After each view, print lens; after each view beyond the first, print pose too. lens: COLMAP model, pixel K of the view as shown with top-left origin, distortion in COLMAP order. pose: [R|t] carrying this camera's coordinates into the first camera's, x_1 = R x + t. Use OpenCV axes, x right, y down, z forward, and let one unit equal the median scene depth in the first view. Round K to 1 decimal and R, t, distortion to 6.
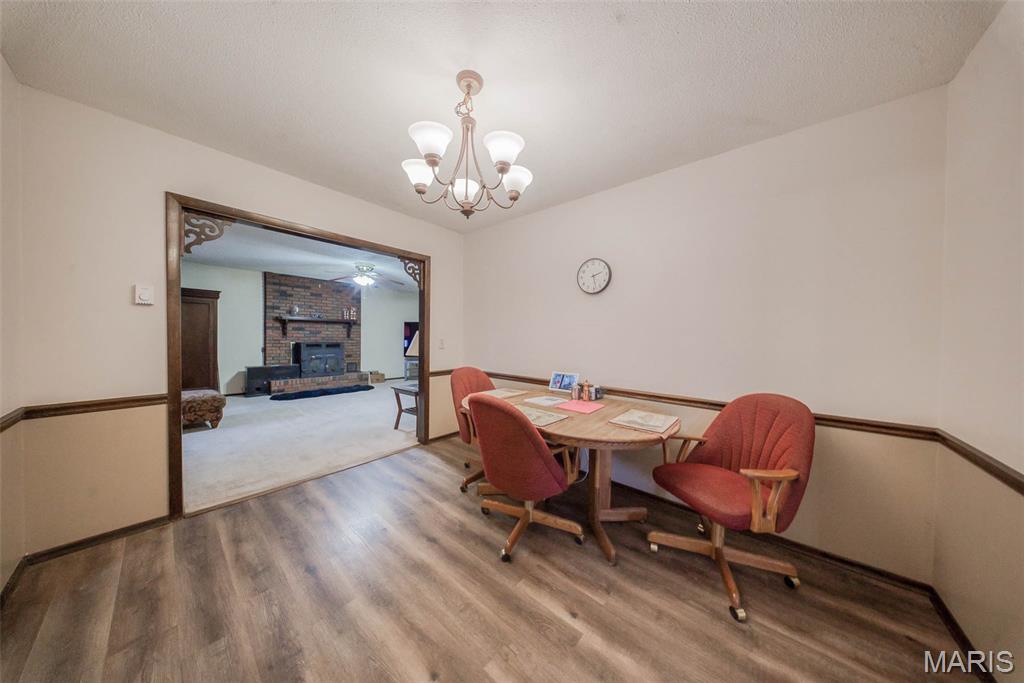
lens RADIAL K [[304.0, 0, 505.0], [0, 304.0, 342.4], [0, 0, 1]] dist [-0.001496, -0.001814]
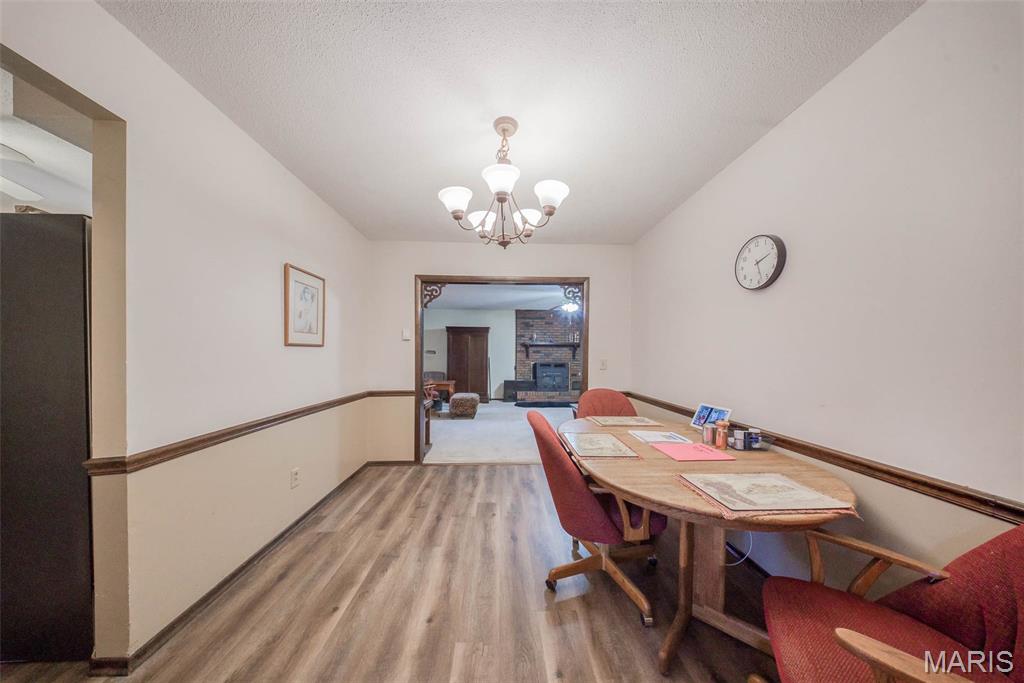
lens RADIAL K [[304.0, 0, 505.6], [0, 304.0, 360.2], [0, 0, 1]] dist [-0.001496, -0.001814]
pose [[0.677980, 0.000313, -0.735080, 0.488612], [-0.009375, 0.999922, -0.008221, 0.003924], [0.735020, 0.012465, 0.677931, 0.184301]]
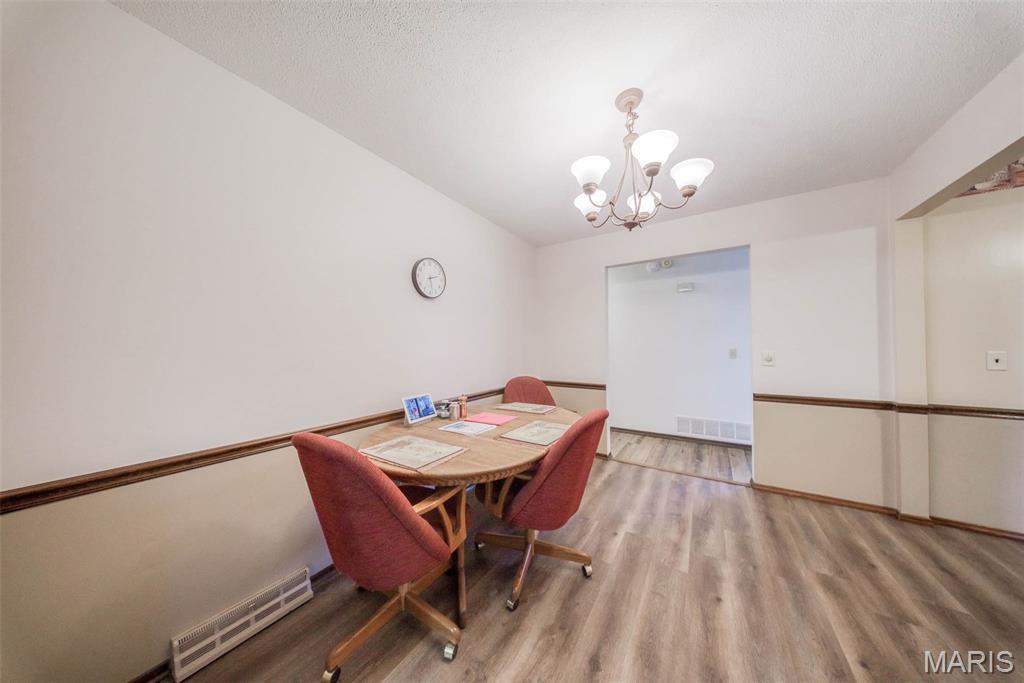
lens RADIAL K [[304.0, 0, 515.8], [0, 304.0, 340.0], [0, 0, 1]] dist [-0.001496, -0.001814]
pose [[-0.170337, 0.005857, 0.985368, -0.745185], [0.026697, 0.999643, -0.001327, -0.039130], [-0.985024, 0.026080, -0.170433, 1.099229]]
